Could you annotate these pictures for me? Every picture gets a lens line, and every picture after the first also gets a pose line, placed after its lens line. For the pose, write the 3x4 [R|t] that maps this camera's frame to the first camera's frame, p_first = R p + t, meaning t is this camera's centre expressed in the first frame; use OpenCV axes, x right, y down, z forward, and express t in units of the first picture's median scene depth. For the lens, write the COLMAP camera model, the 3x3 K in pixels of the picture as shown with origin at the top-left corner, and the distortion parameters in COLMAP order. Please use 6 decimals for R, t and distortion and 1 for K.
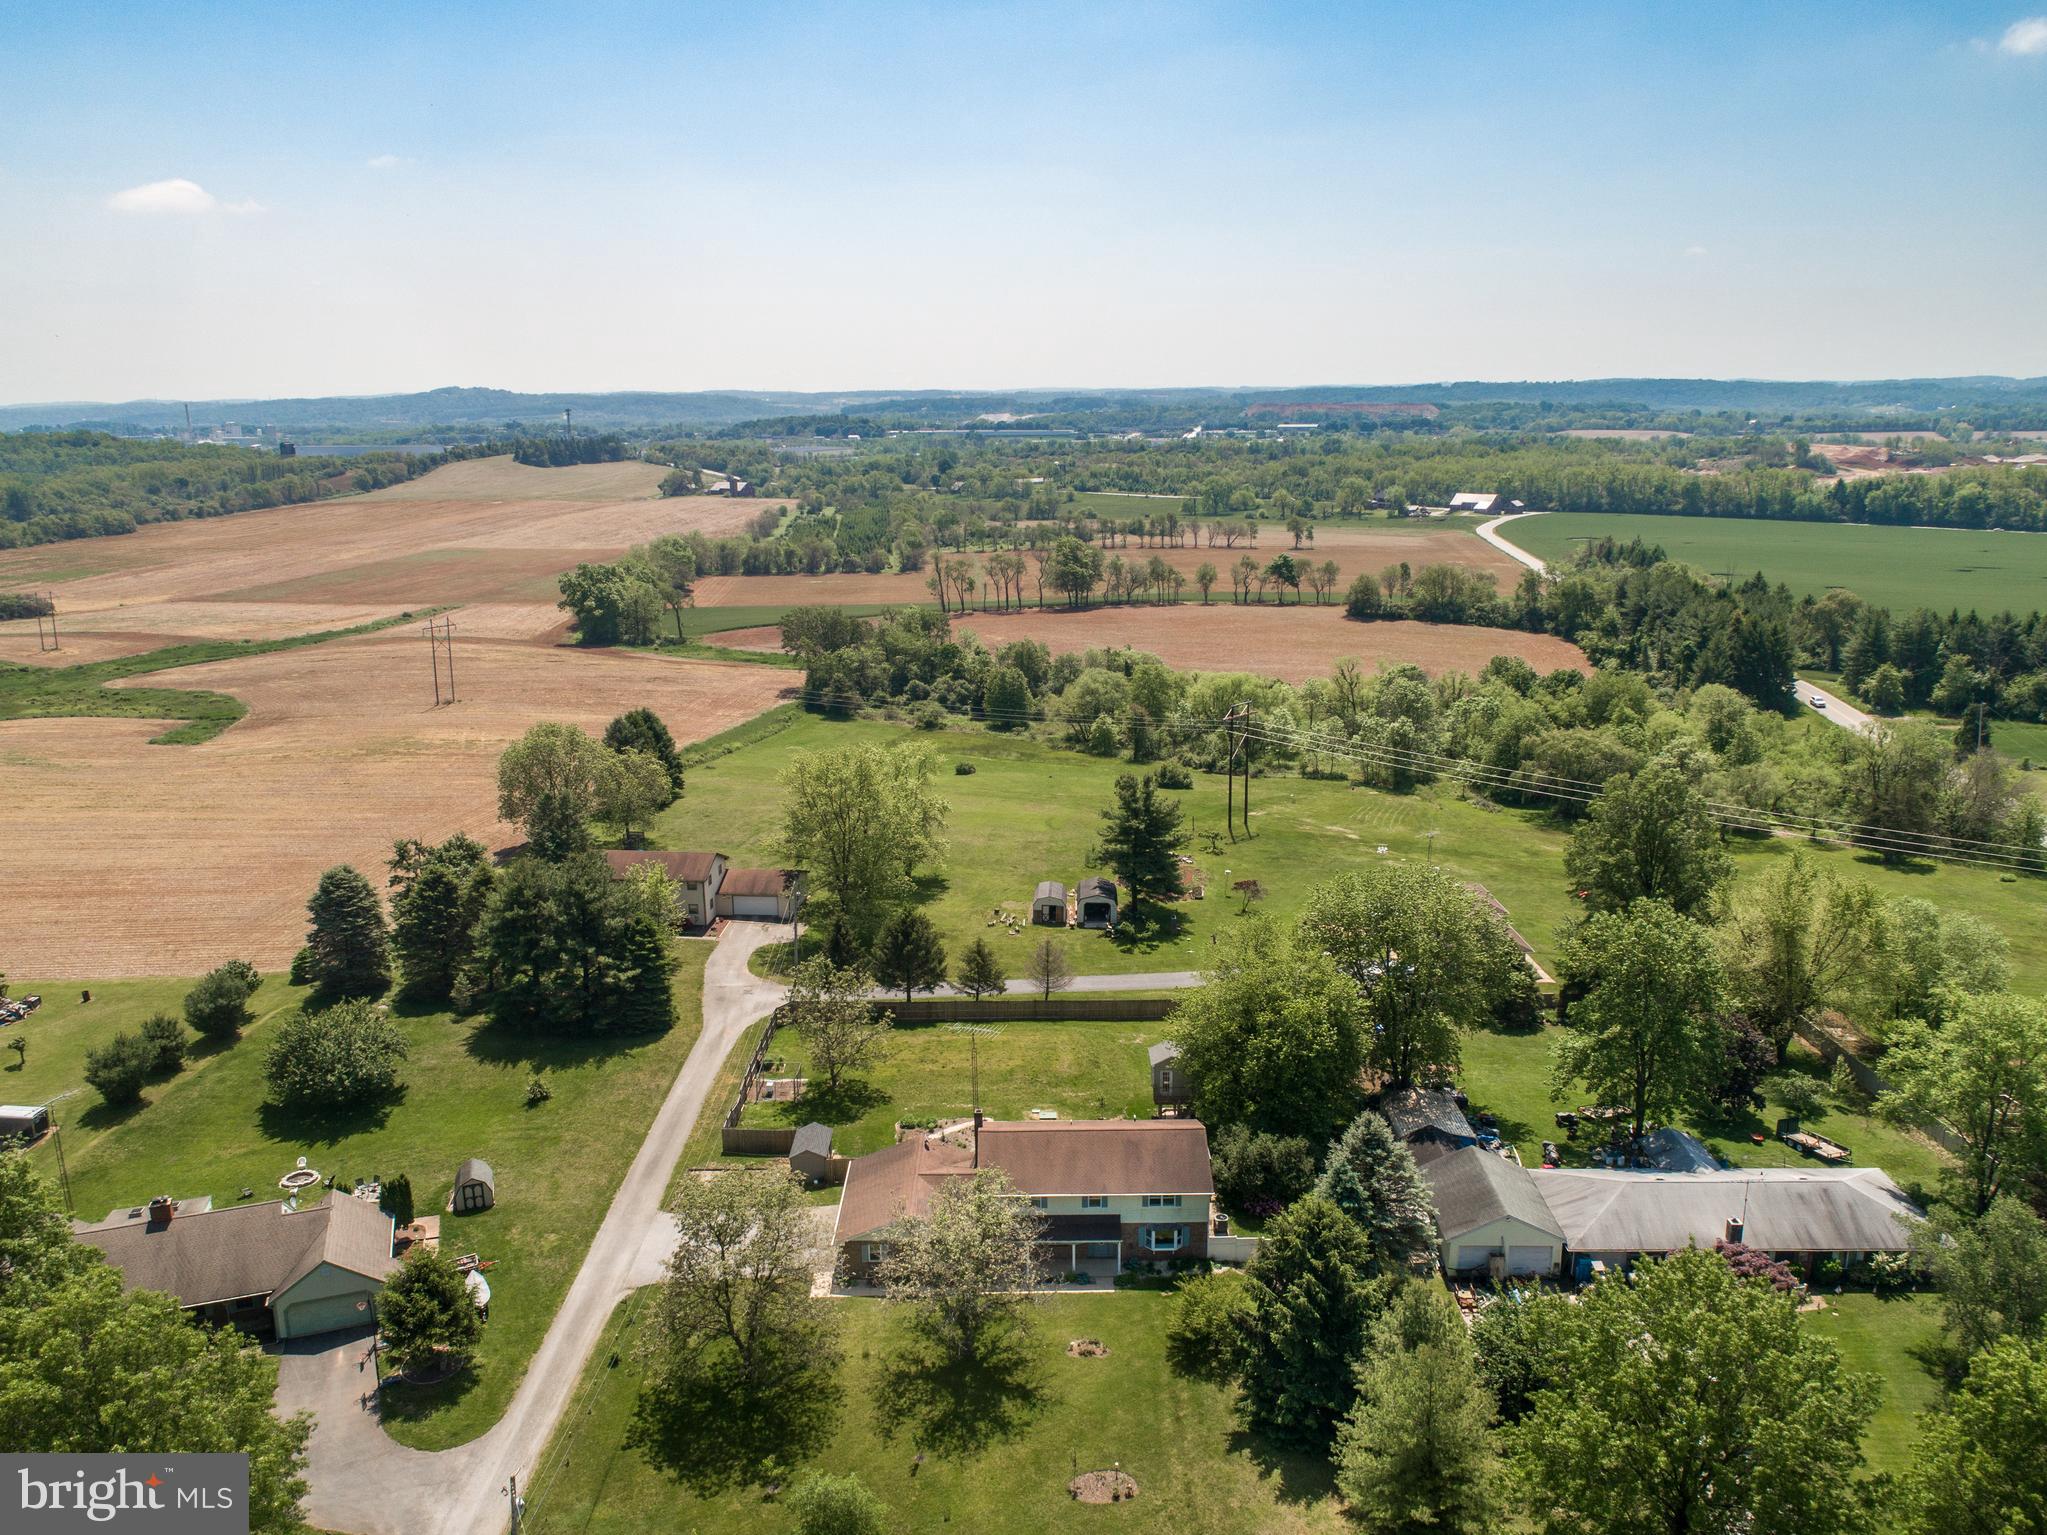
lens RADIAL K [[1539.8, 0, 1023.5], [0, 1539.8, 767.5], [0, 0, 1]] dist [-0.026114, 0.011886]
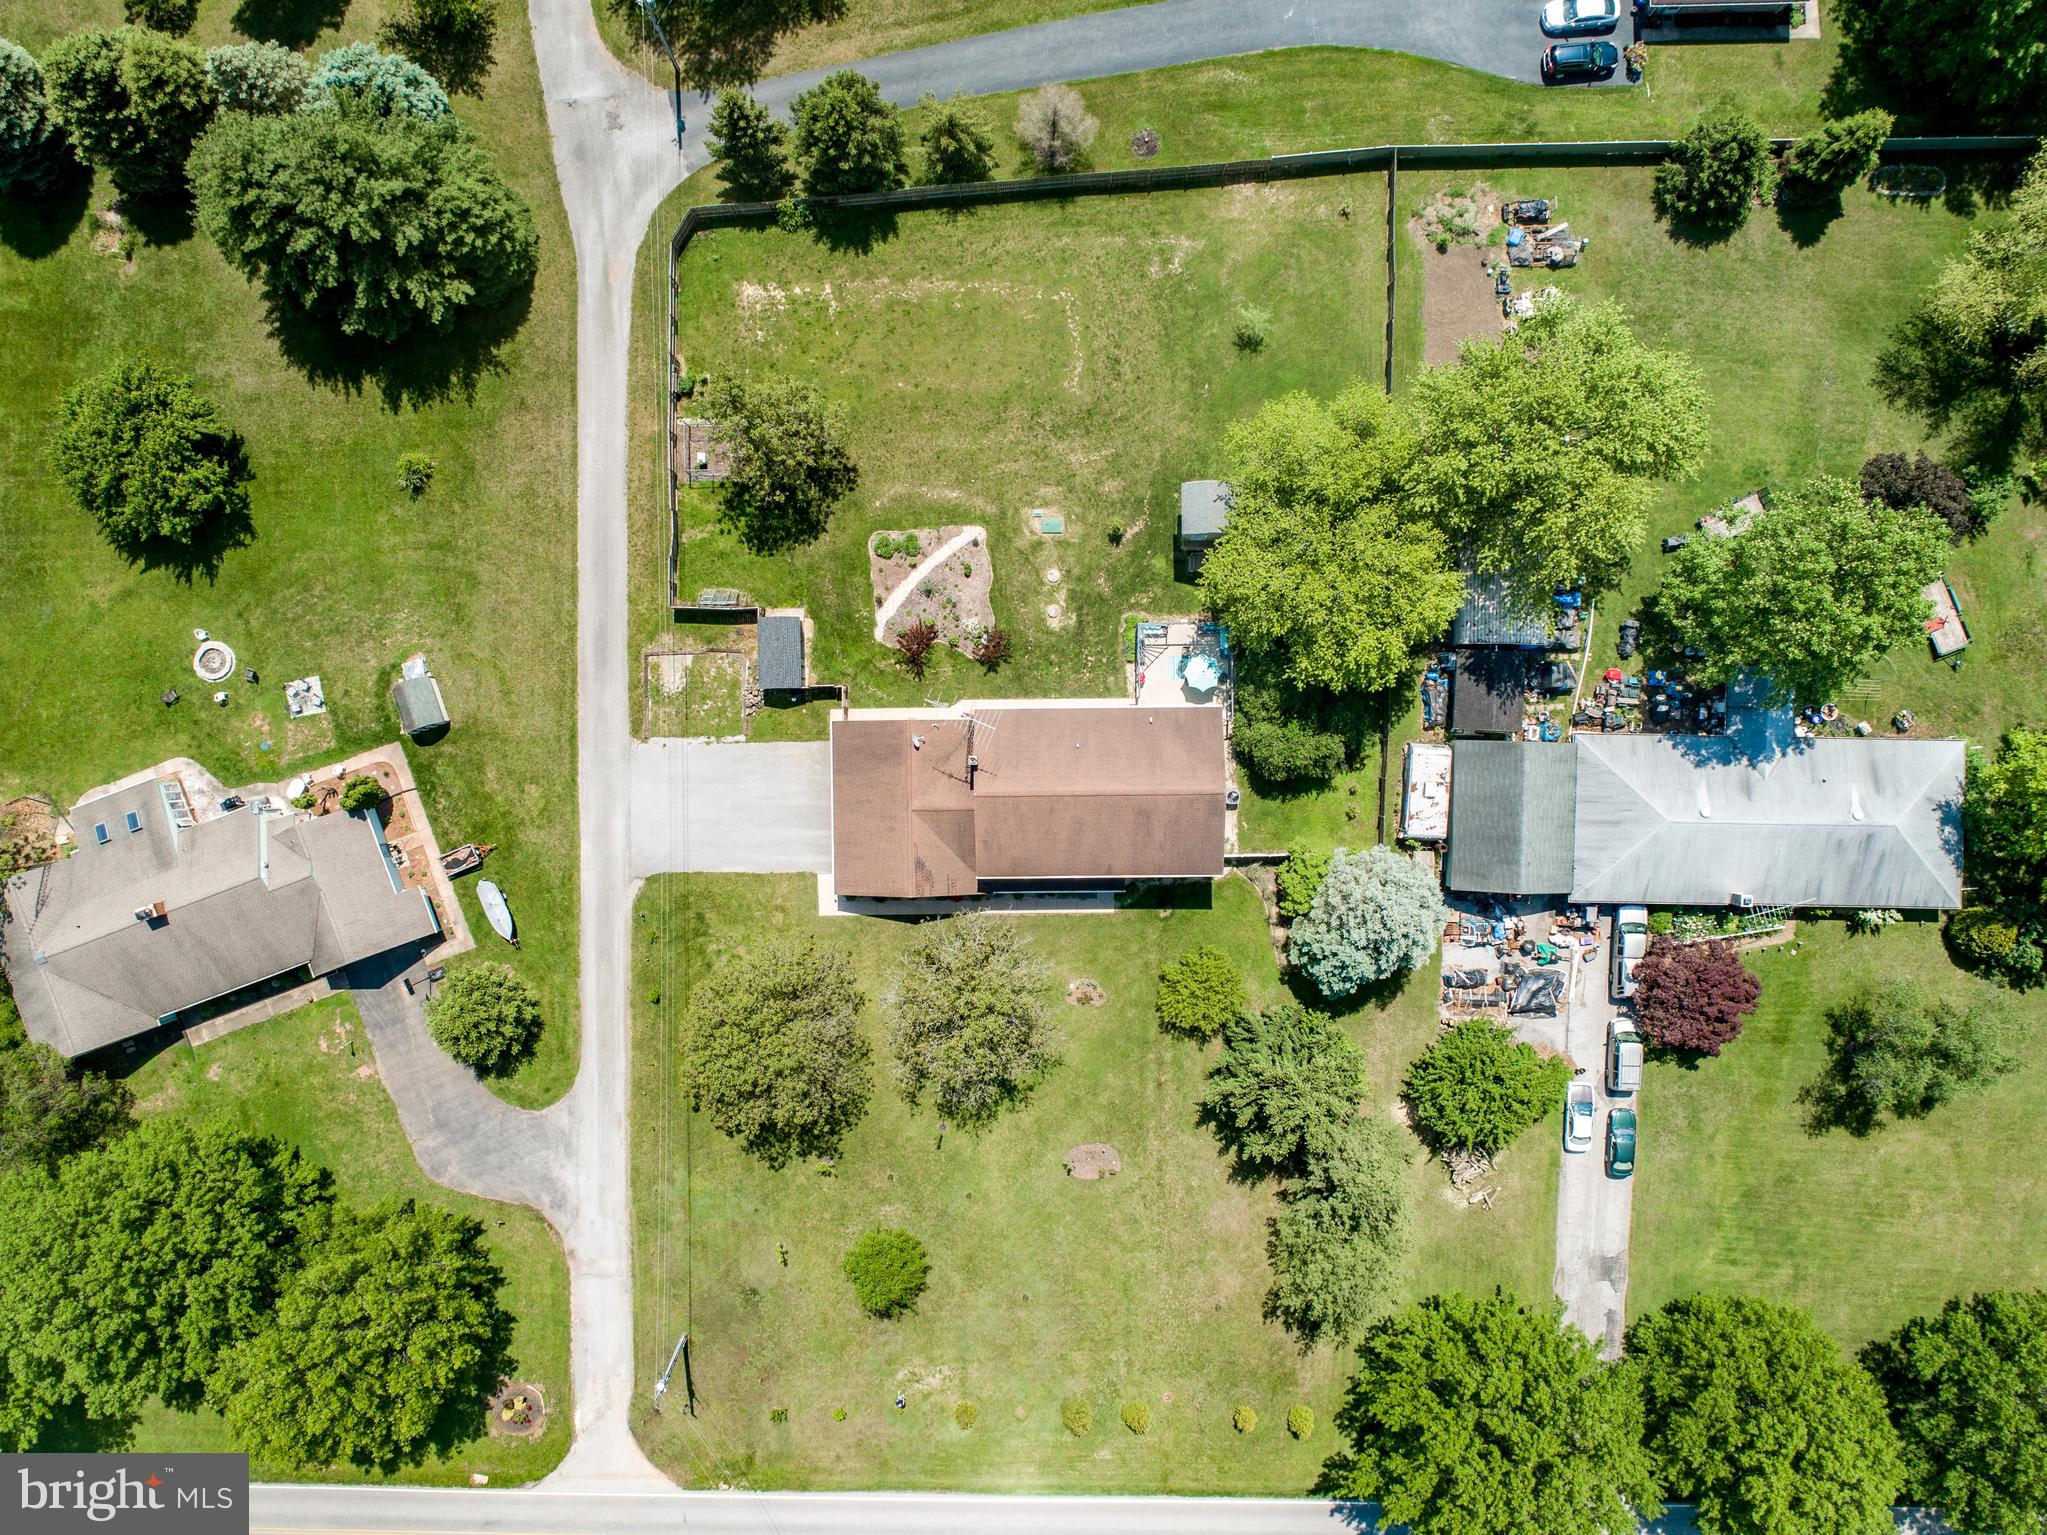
lens RADIAL K [[1539.8, 0, 1023.5], [0, 1539.8, 767.5], [0, 0, 1]] dist [-0.026114, 0.011886]
pose [[0.999941, -0.009321, -0.005526, 0.004043], [0.007422, 0.217614, 0.976007, -0.547313], [-0.007895, -0.975990, 0.217671, 0.693982]]
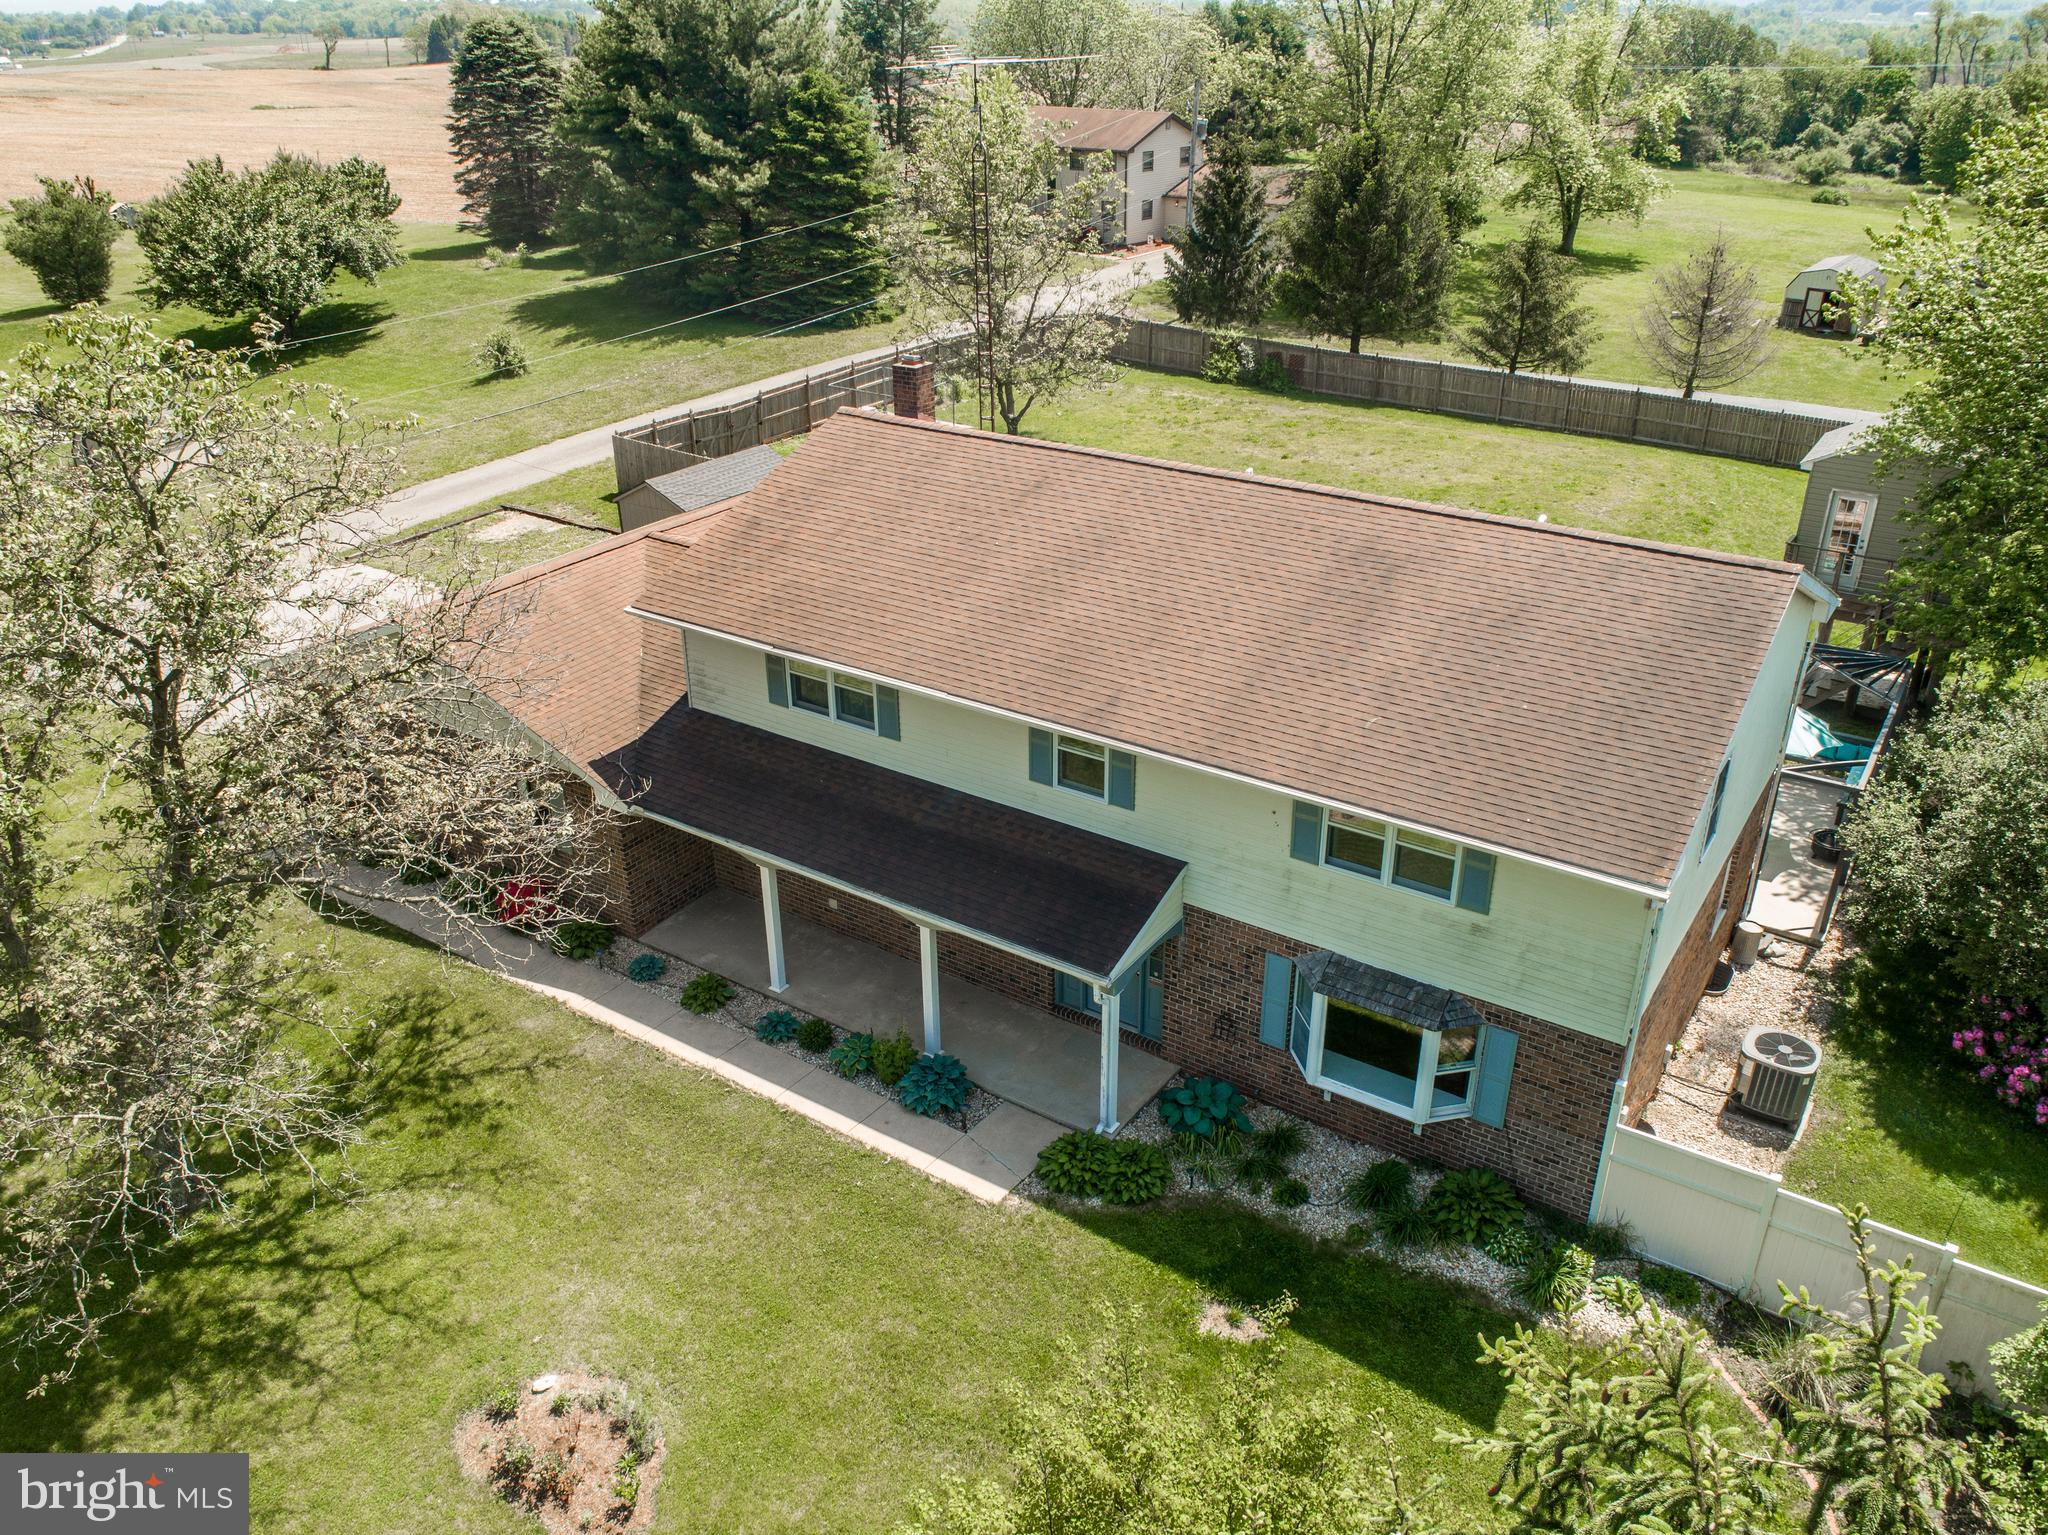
lens RADIAL K [[1559.4, 0, 1024.0], [0, 1559.4, 767.5], [0, 0, 1]] dist [-0.023171, 0.007306]
pose [[0.827645, 0.253598, -0.500691, 0.118251], [-0.131431, 0.954865, 0.266379, 0.186299], [0.545646, -0.154661, 0.823620, 0.673617]]
